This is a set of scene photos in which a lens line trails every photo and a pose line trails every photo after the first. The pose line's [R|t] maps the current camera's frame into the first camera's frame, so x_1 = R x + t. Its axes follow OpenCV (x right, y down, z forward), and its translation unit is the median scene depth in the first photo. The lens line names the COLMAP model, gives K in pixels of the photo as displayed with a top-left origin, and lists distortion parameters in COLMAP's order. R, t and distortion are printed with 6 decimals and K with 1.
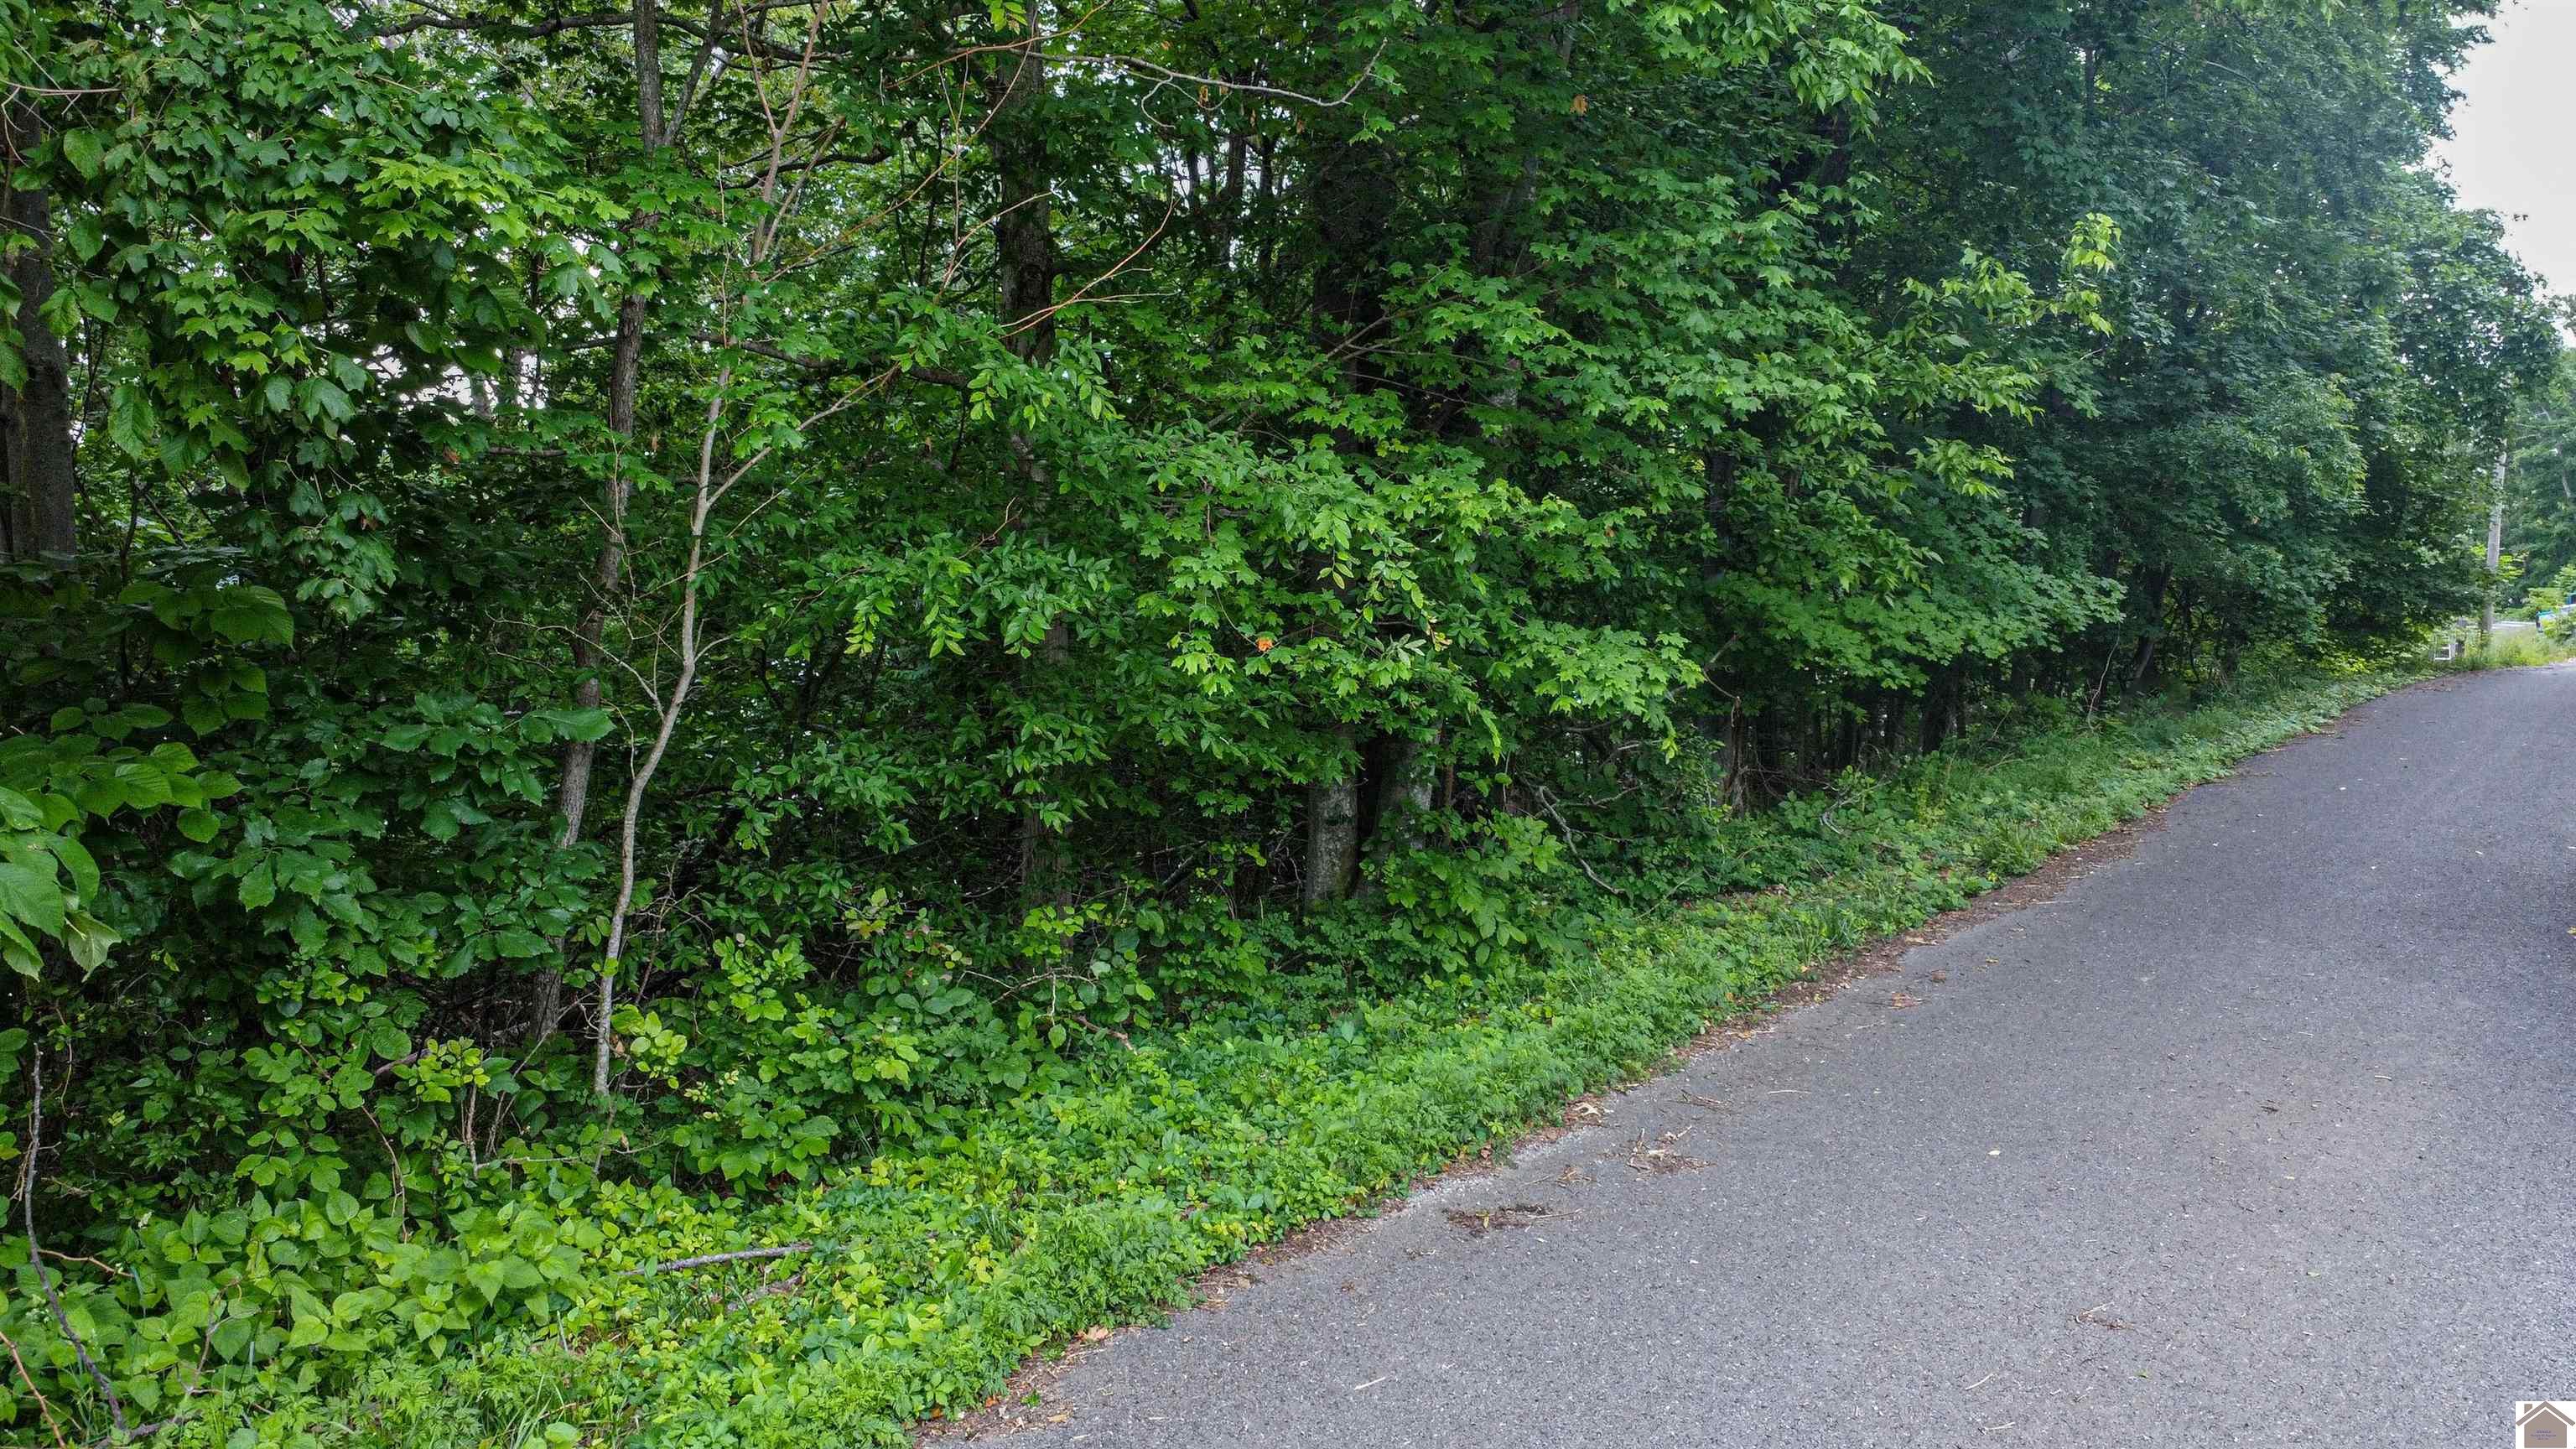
lens RADIAL K [[1909.9, 0, 1288.0], [0, 1909.9, 722.8], [0, 0, 1]] dist [0.003491, 0.002106]
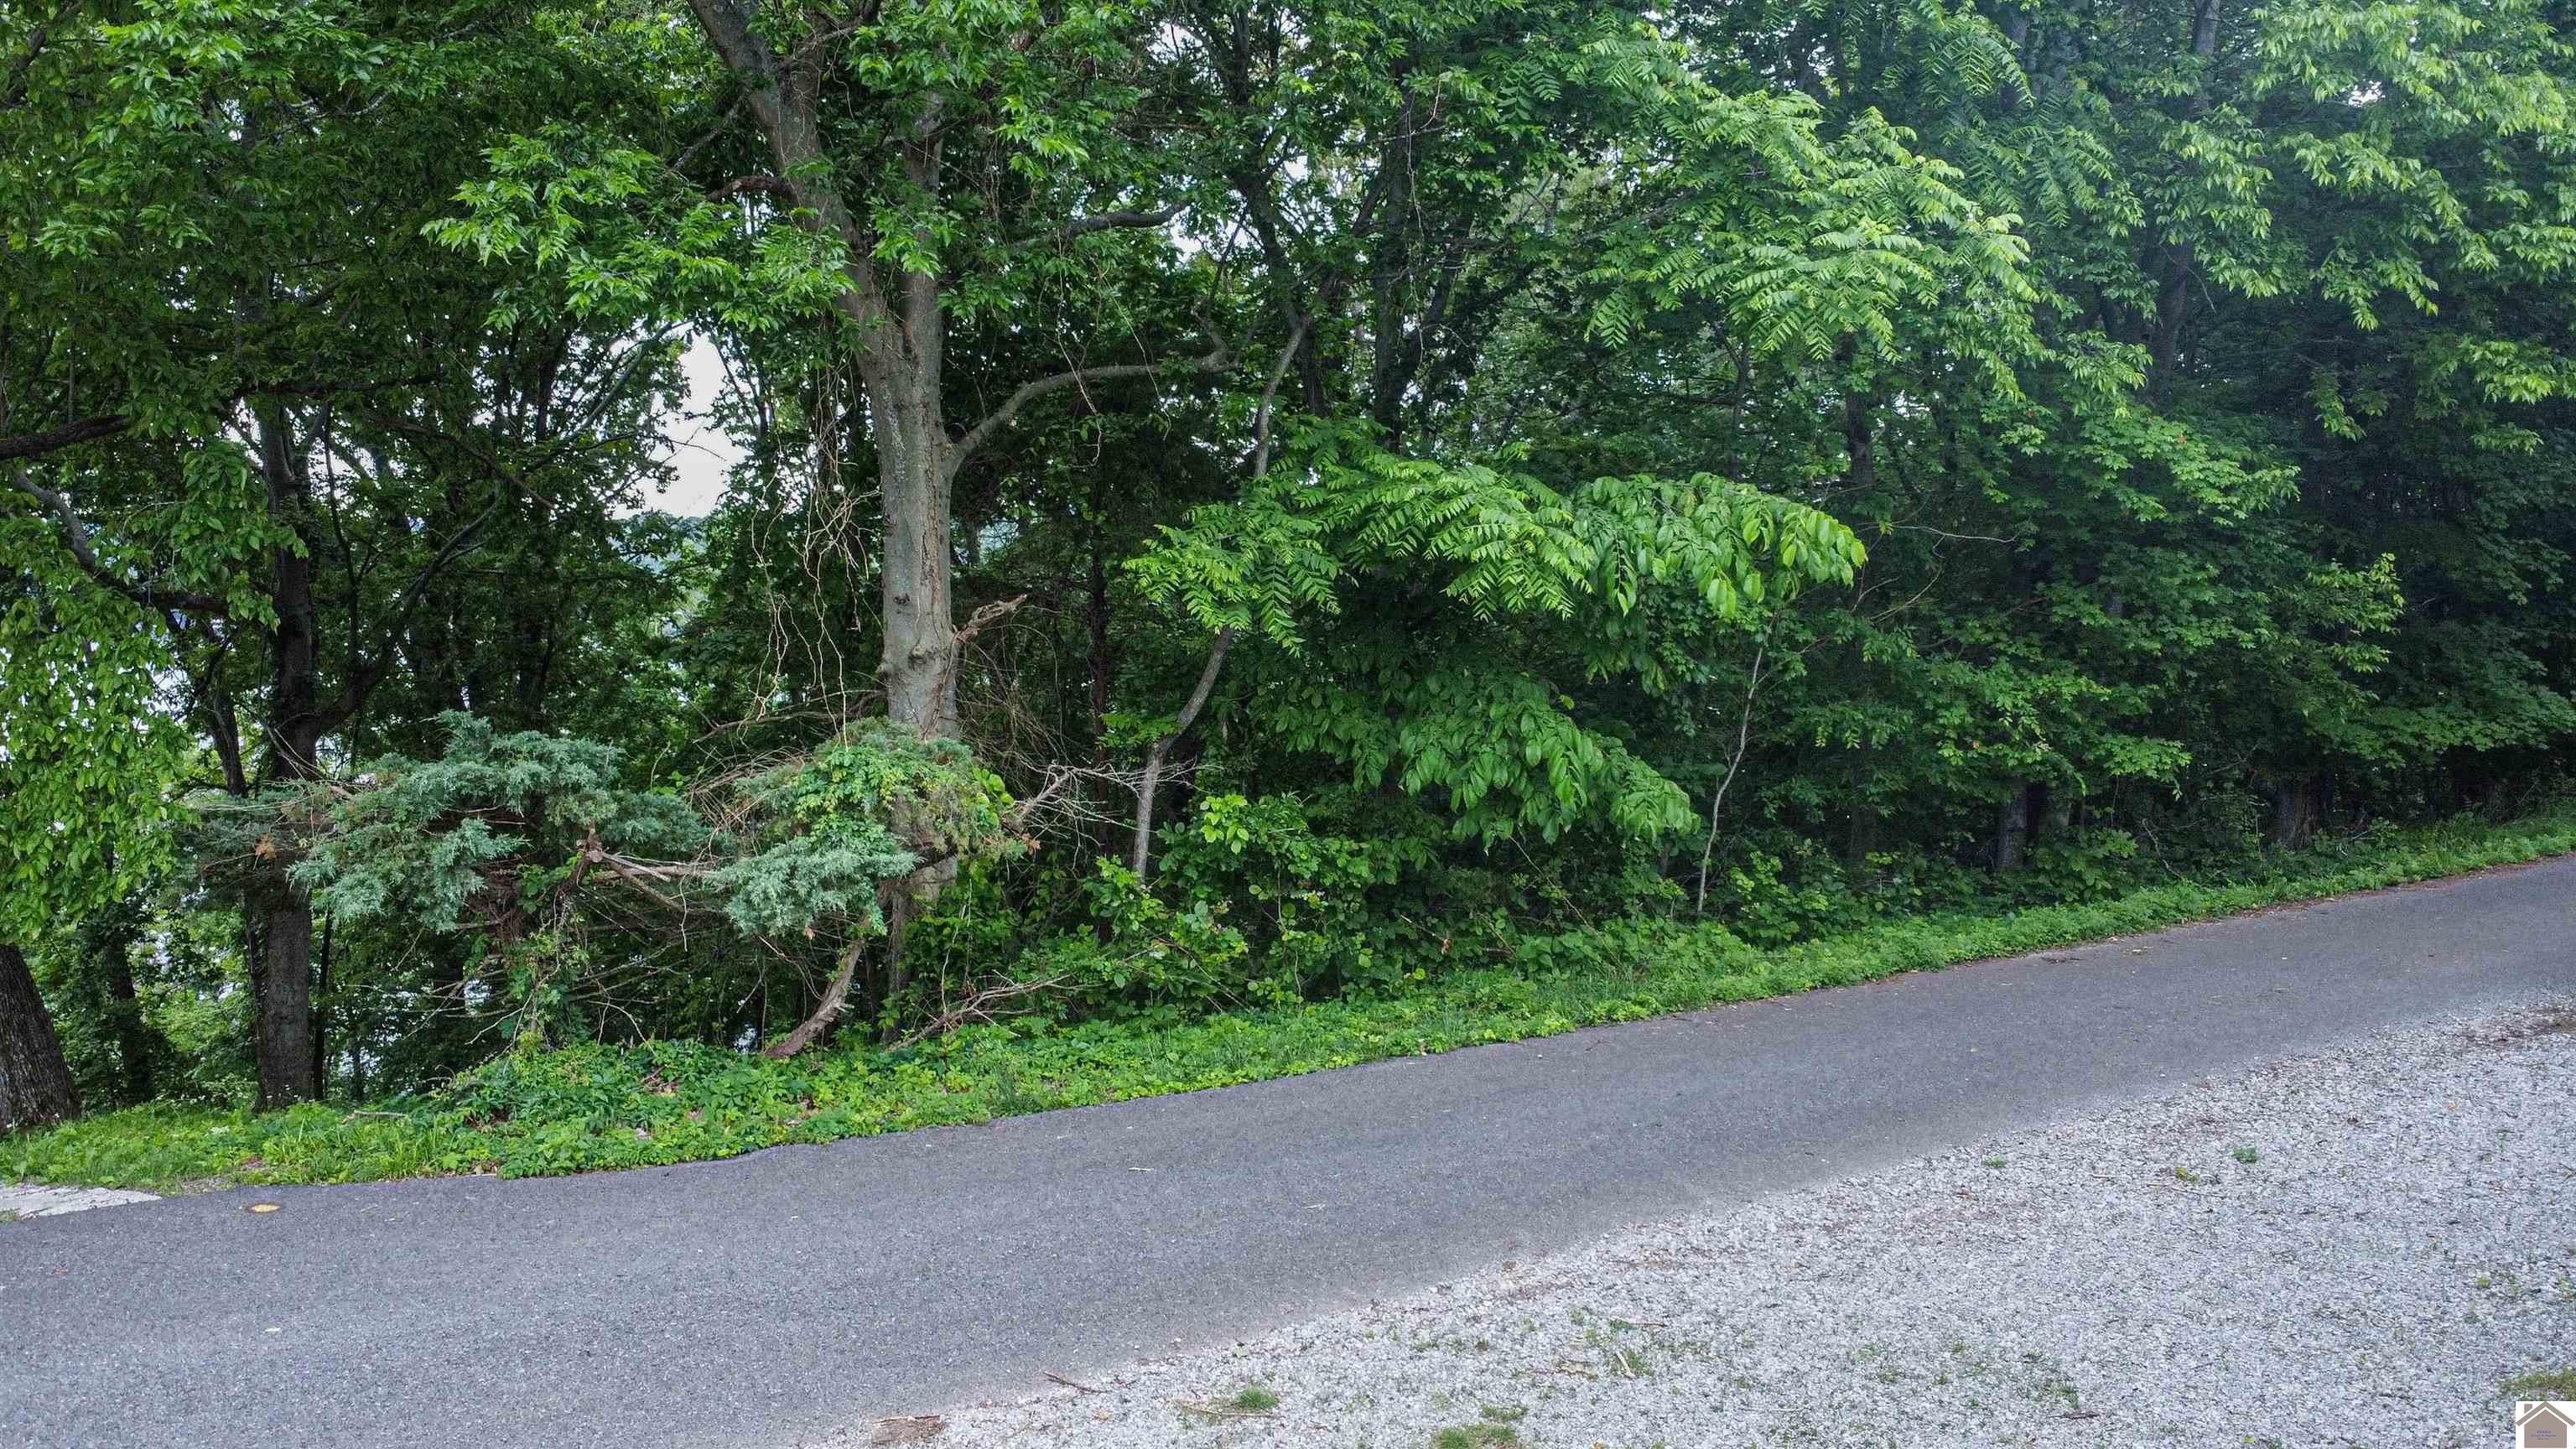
lens RADIAL K [[1909.9, 0, 1287.0], [0, 1909.9, 717.5], [0, 0, 1]] dist [0.003491, 0.002106]
pose [[0.936471, 0.018740, -0.350245, 0.016827], [-0.028541, 0.999332, -0.022844, 0.005706], [0.349583, 0.031389, 0.936379, -1.522987]]
